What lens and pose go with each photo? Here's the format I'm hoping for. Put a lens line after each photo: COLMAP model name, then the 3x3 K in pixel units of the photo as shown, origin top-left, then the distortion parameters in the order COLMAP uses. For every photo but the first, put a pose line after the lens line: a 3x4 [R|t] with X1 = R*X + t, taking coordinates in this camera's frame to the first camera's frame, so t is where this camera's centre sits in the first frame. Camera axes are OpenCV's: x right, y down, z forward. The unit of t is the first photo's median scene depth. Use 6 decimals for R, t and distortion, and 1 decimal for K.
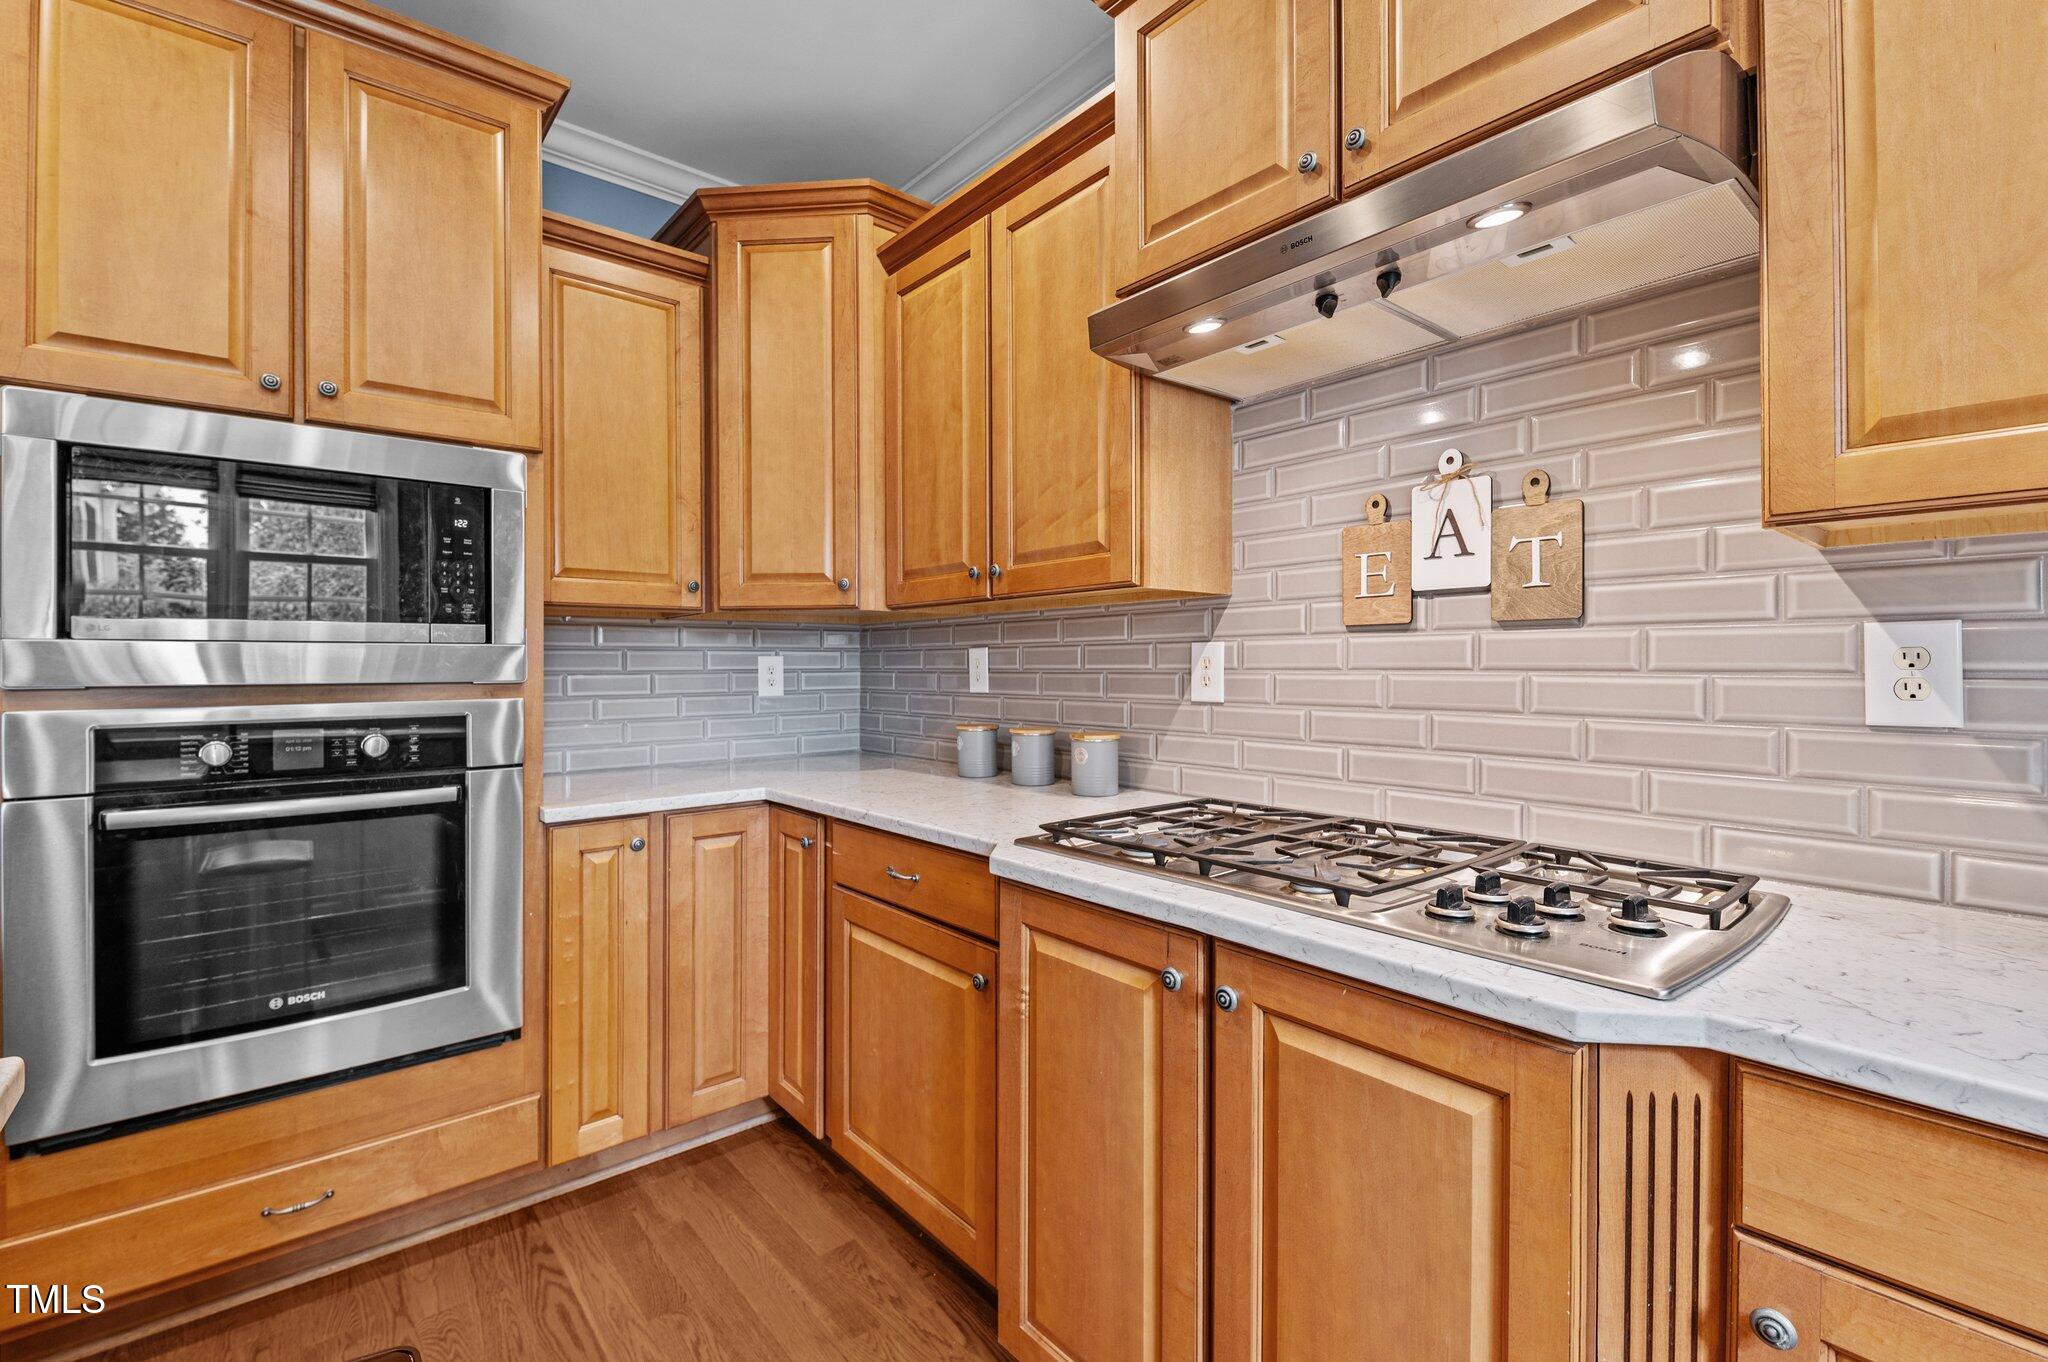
lens RADIAL K [[879.6, 0, 1010.7], [0, 879.6, 664.9], [0, 0, 1]] dist [-0.001930, -0.001504]
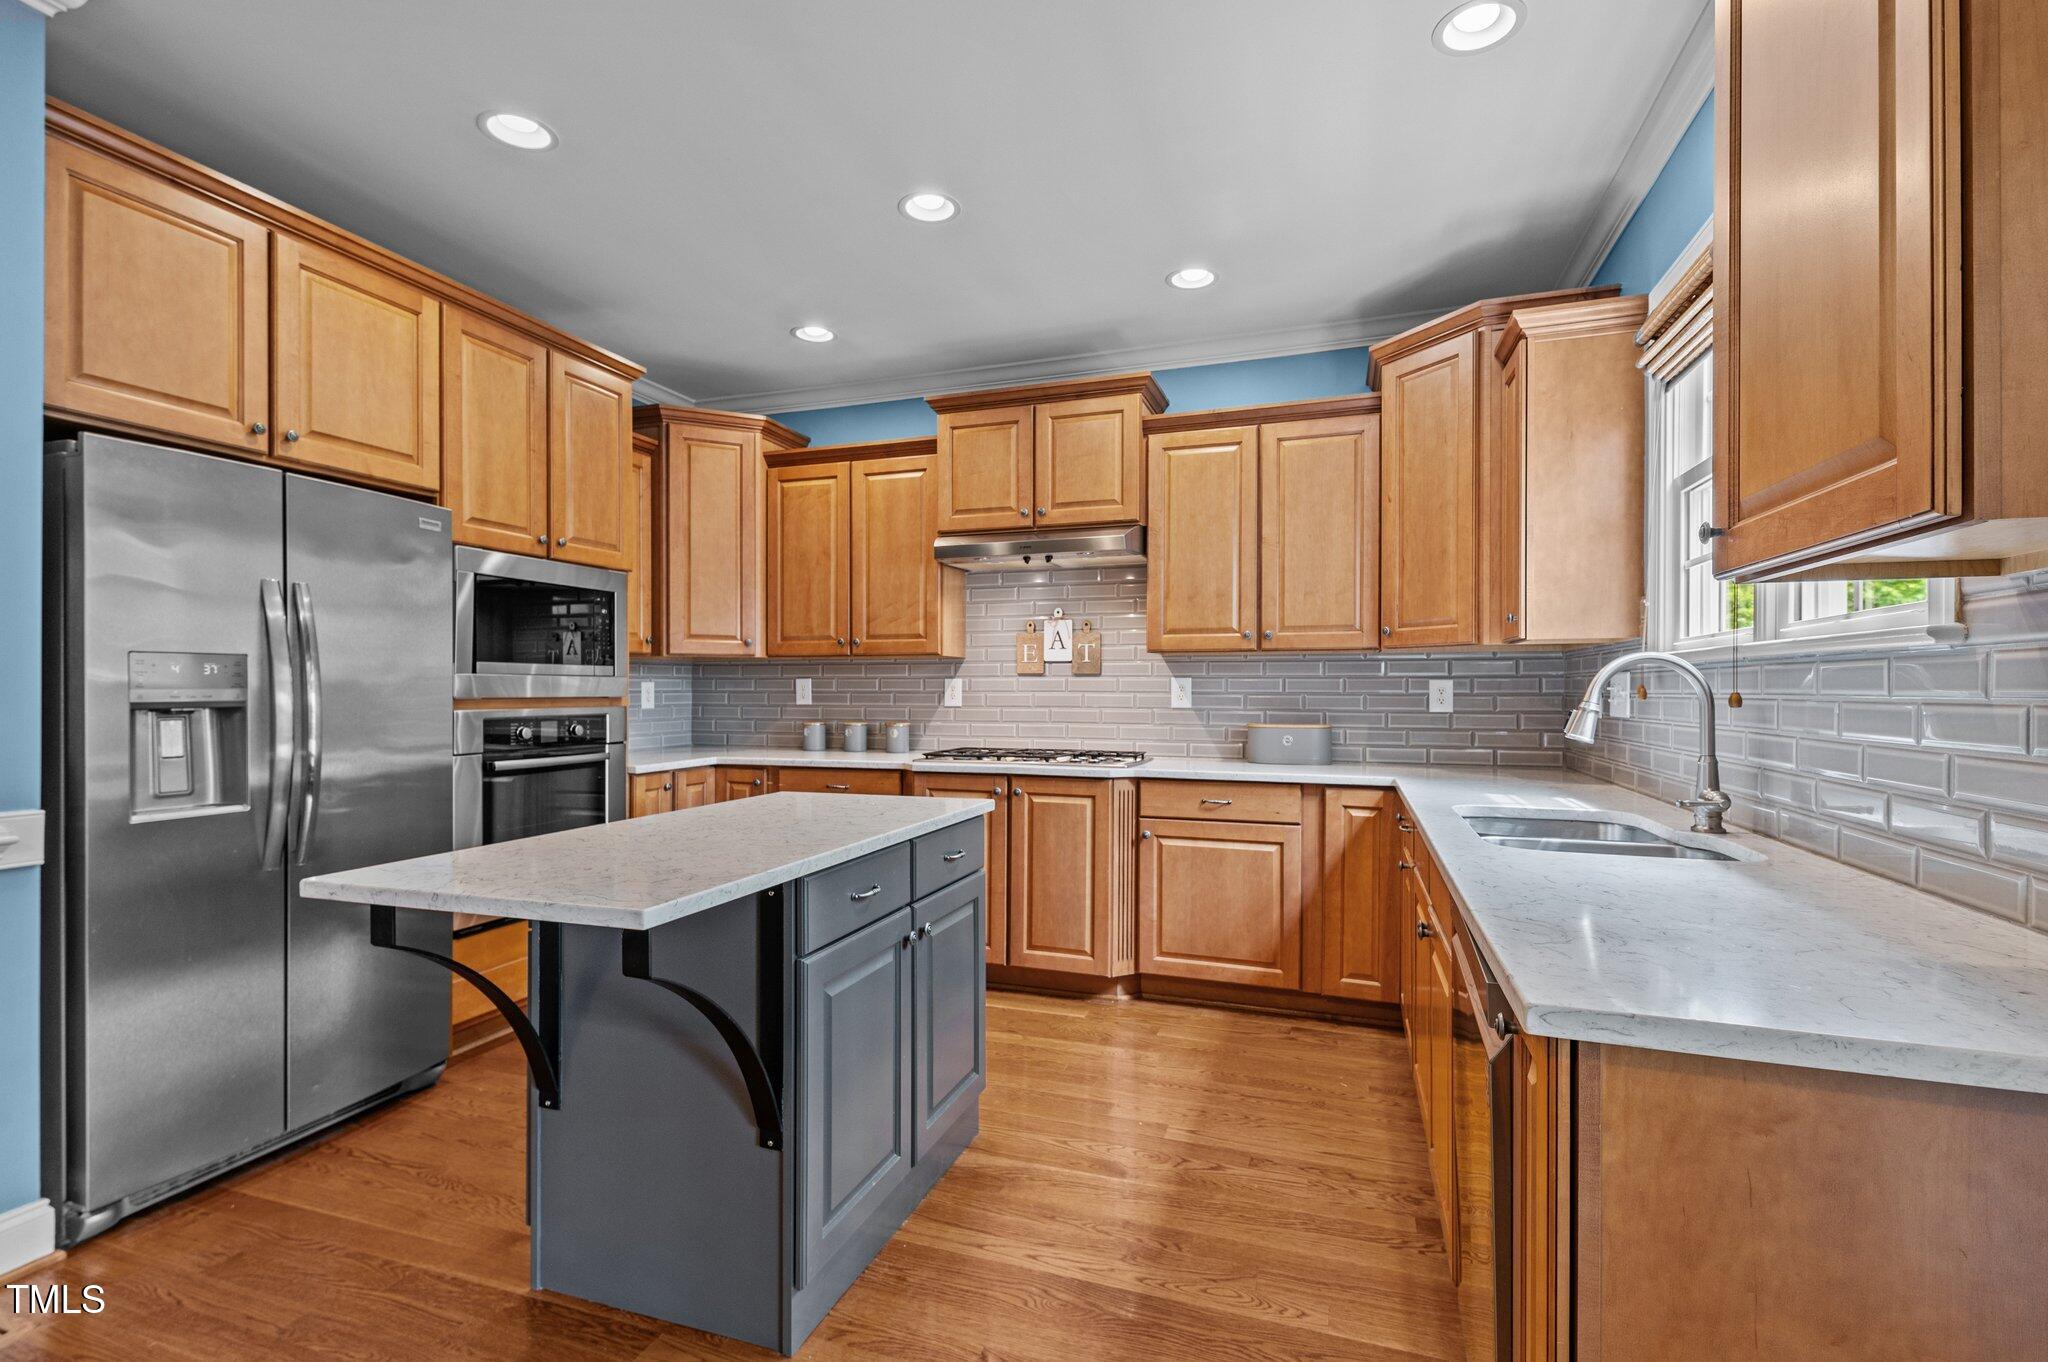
lens RADIAL K [[953.7, 0, 1021.5], [0, 953.7, 688.5], [0, 0, 1]] dist [-0.000029, -0.000019]
pose [[0.852769, 0.004401, 0.522270, -0.884289], [-0.004795, 0.999988, -0.000598, -0.000952], [-0.522267, -0.001994, 0.852780, -1.125184]]
